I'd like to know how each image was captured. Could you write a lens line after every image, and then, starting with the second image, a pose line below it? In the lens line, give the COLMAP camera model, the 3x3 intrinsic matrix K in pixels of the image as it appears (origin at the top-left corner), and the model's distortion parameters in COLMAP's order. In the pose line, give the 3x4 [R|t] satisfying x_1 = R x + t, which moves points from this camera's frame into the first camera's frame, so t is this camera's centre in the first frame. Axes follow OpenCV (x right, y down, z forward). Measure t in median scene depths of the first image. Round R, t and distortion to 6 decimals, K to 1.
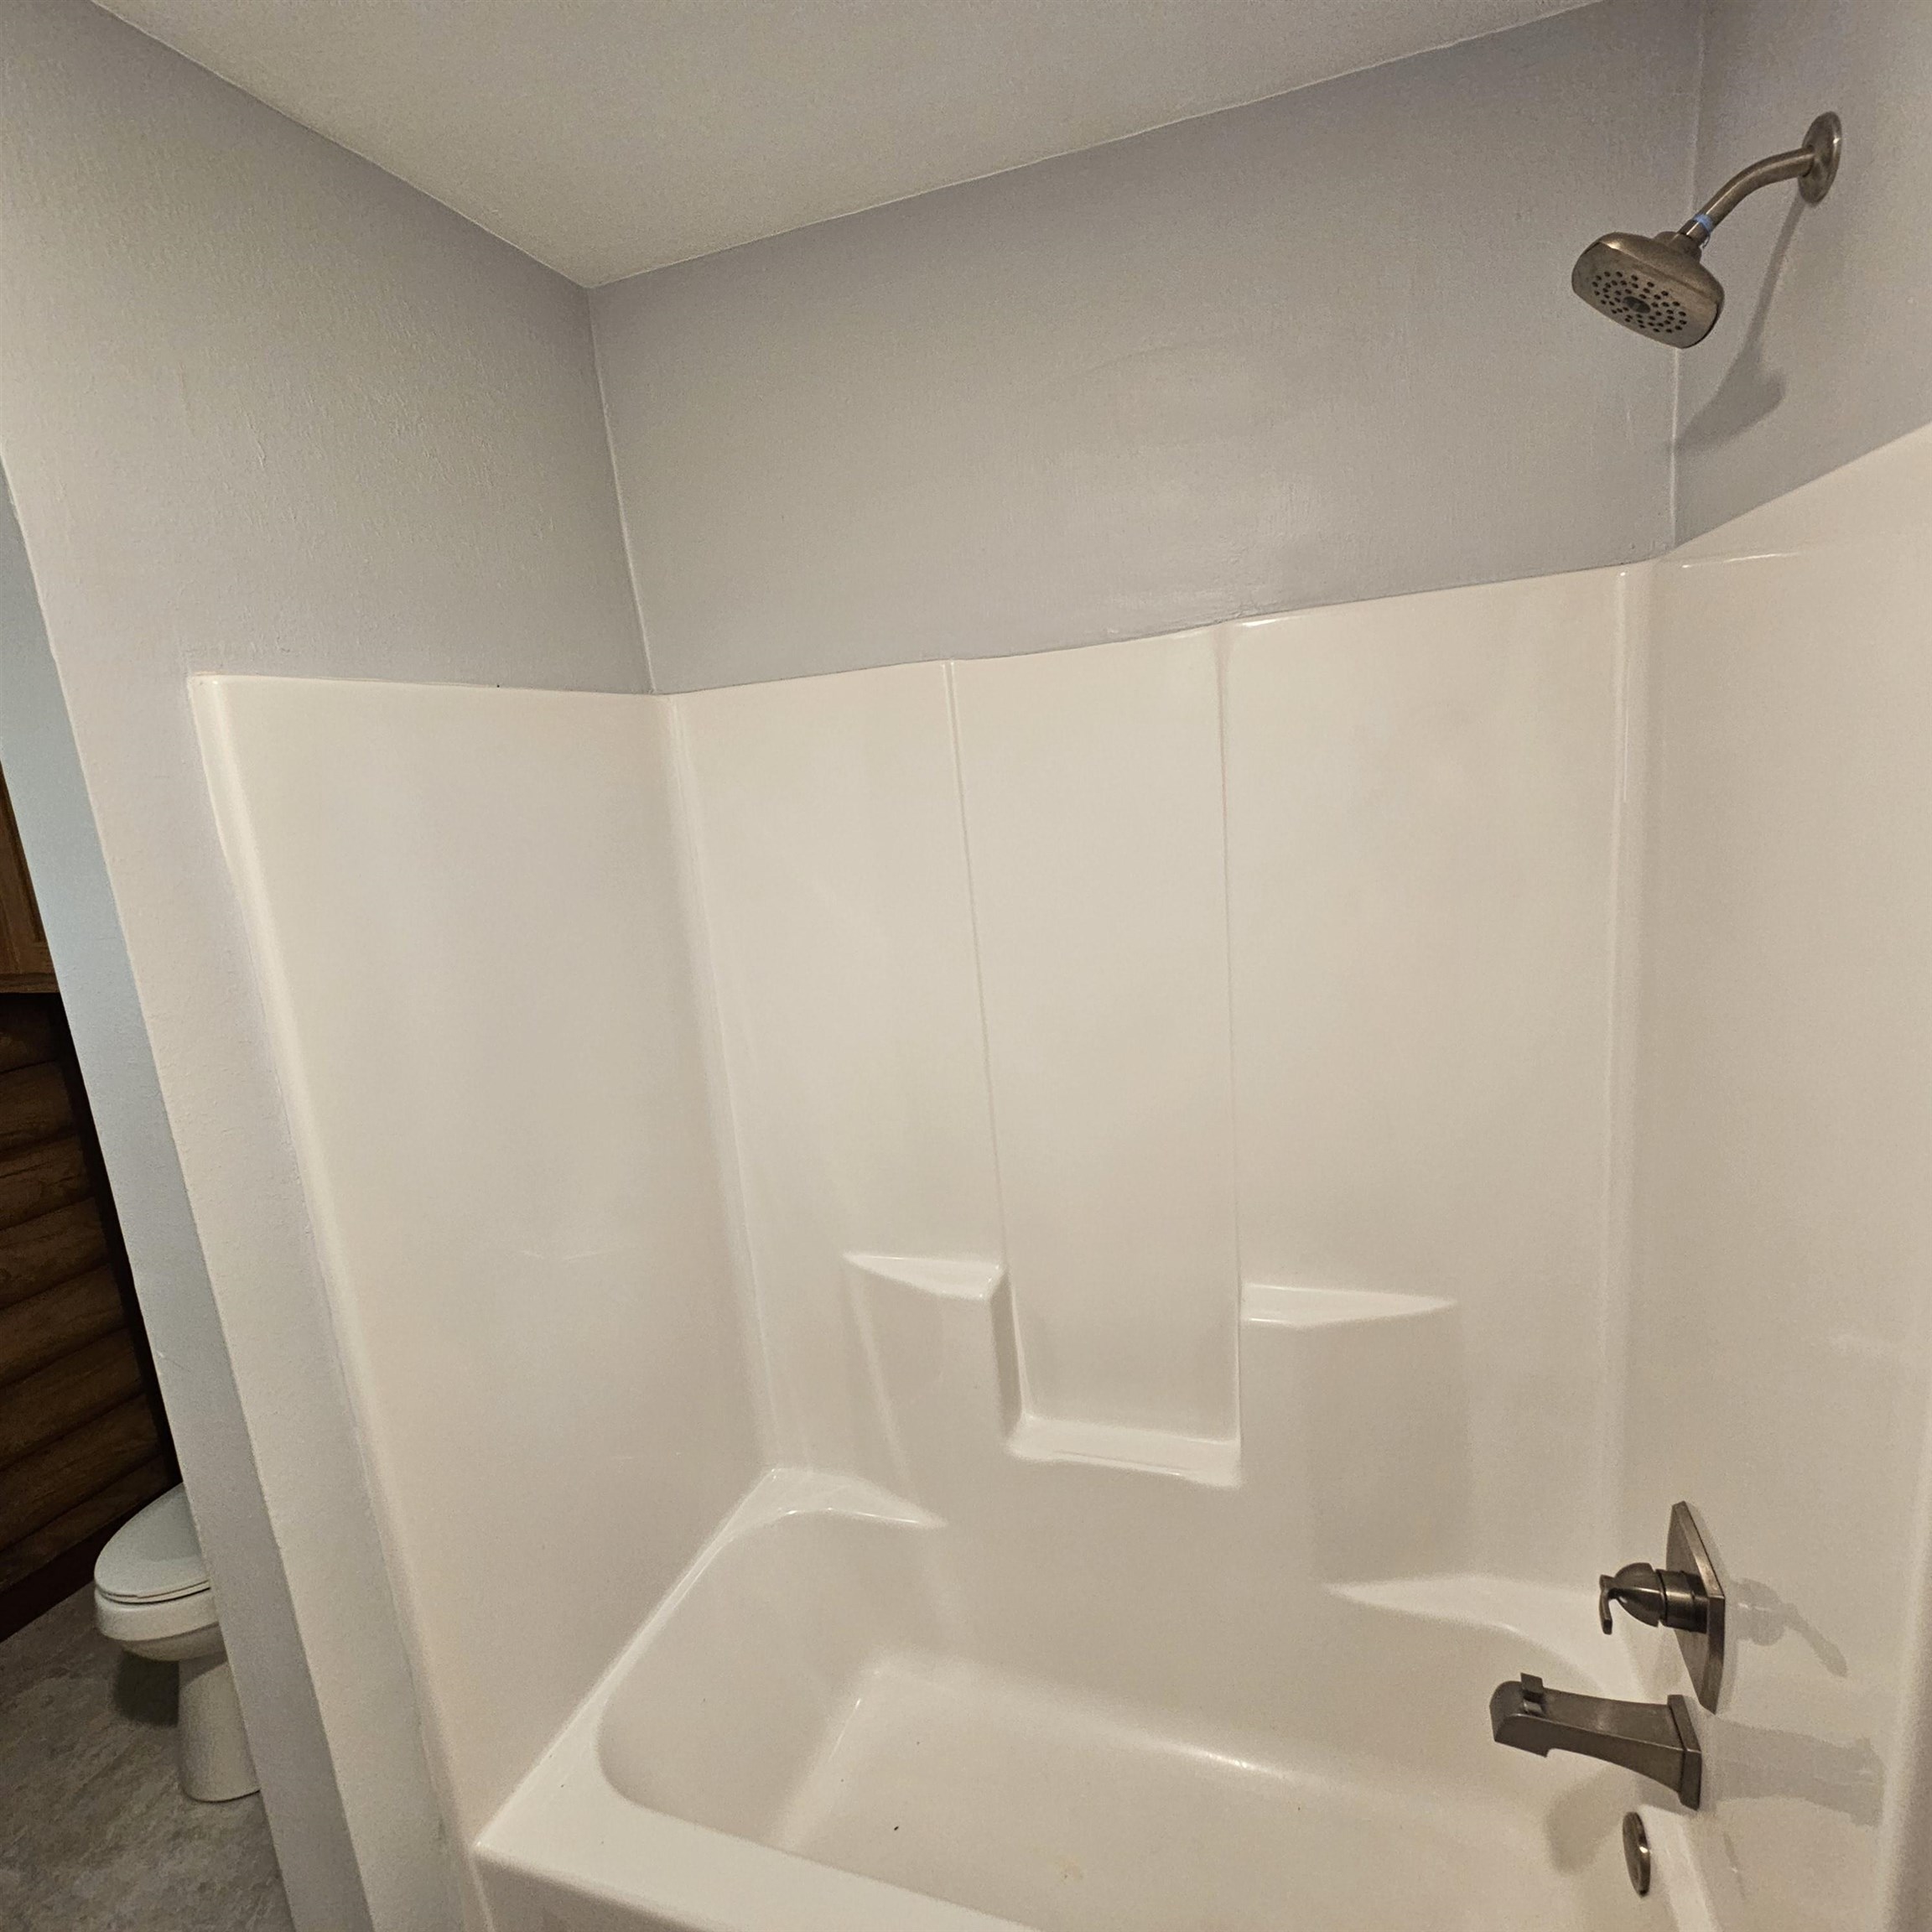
lens RADIAL K [[1063.0, 0, 966.0], [0, 1063.0, 966.0], [0, 0, 1]] dist [-0.000673, 0.000782]
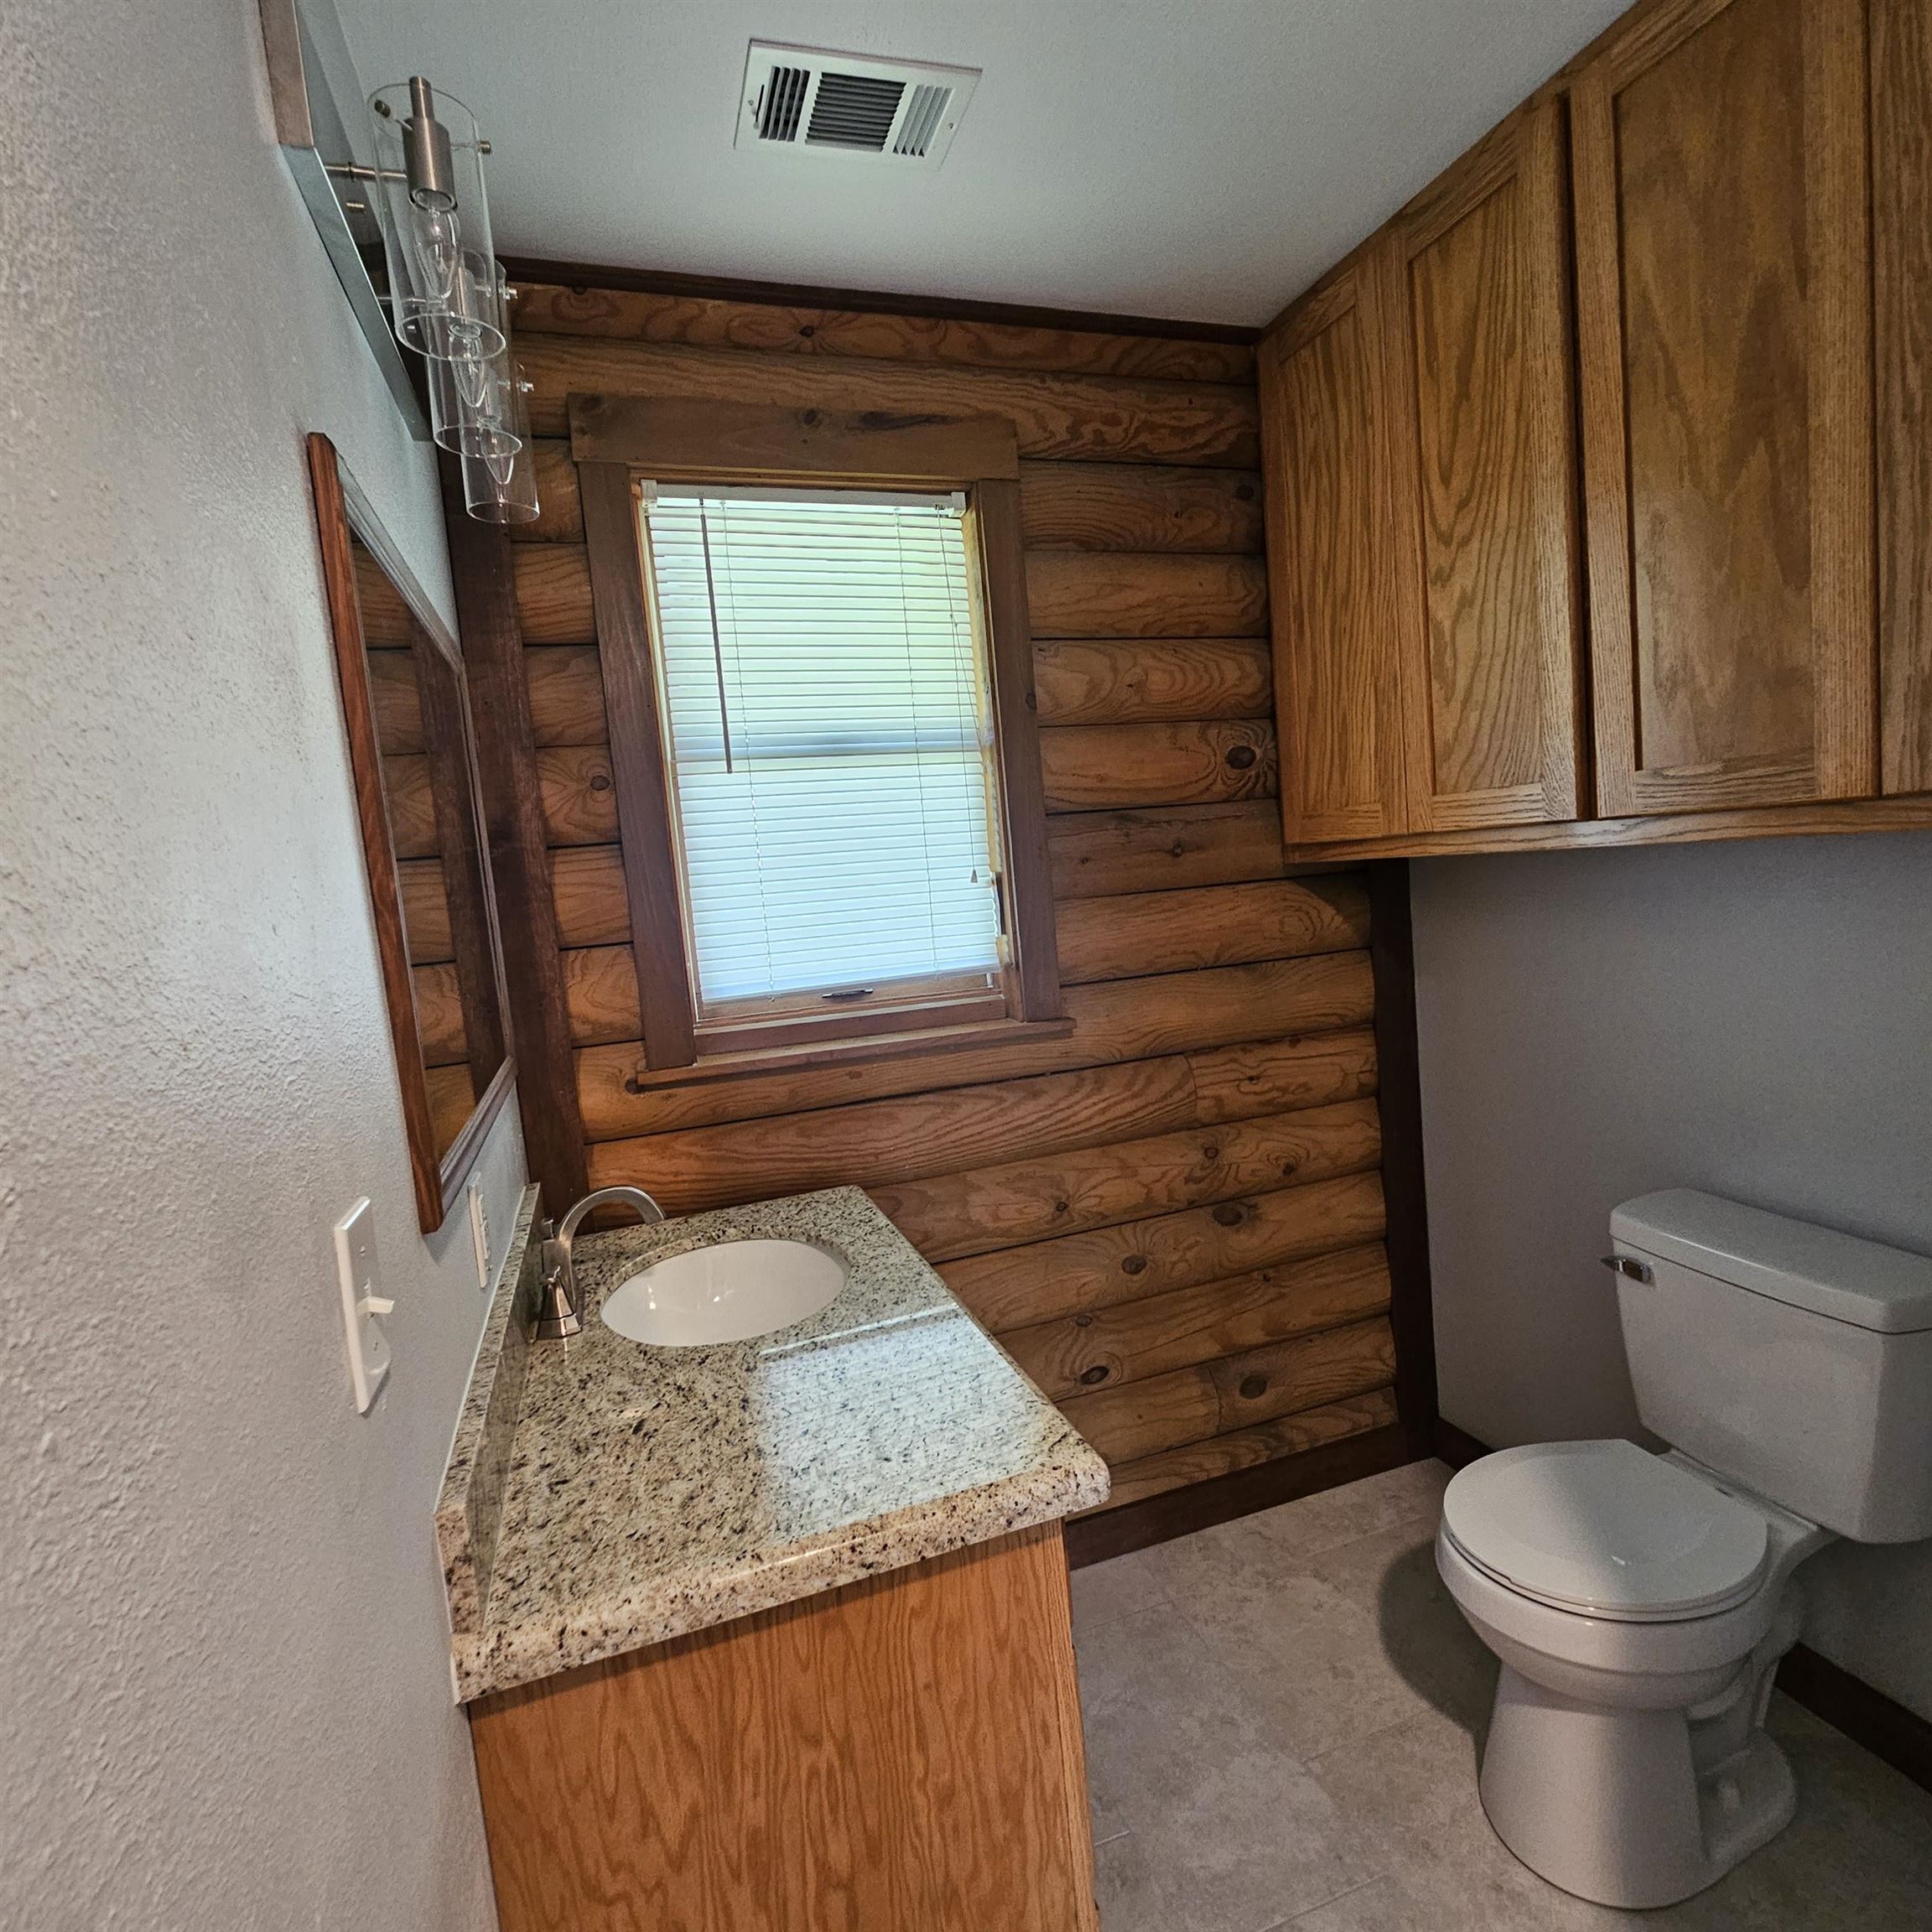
lens RADIAL K [[1063.0, 0, 966.0], [0, 1063.0, 966.0], [0, 0, 1]] dist [-0.000673, 0.000782]
pose [[0.622743, 0.101703, -0.775789, -0.397313], [-0.110202, 0.993033, 0.041722, 0.124987], [0.774627, 0.059511, 0.629612, 0.129137]]
